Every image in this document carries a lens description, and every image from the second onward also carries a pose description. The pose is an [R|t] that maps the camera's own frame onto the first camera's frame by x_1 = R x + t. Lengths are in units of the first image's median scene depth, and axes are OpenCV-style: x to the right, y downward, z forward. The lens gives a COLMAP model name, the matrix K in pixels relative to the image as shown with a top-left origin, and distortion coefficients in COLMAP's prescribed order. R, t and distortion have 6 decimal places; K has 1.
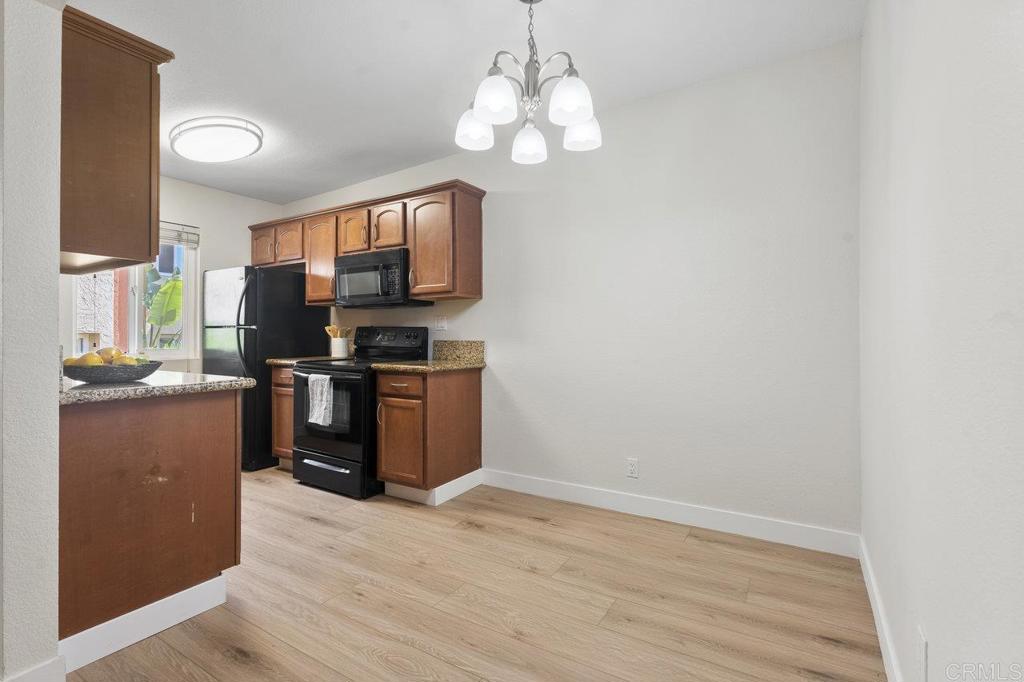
lens RADIAL K [[472.1, 0, 512.7], [0, 472.1, 336.6], [0, 0, 1]] dist [-0.000527, 0.000012]
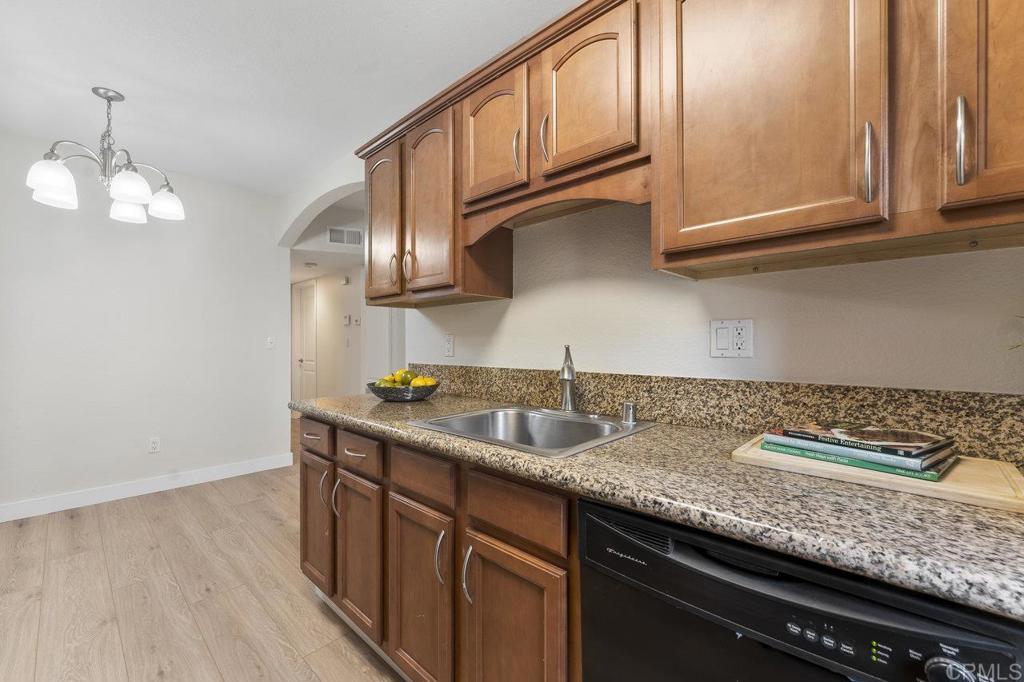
lens RADIAL K [[409.8, 0, 511.5], [0, 409.8, 343.6], [0, 0, 1]] dist [-0.001866, -0.000081]
pose [[-0.982803, 0.000111, 0.184658, -1.253362], [-0.001699, 0.999952, -0.009643, -0.037249], [-0.184650, -0.009791, -0.982756, 1.883376]]
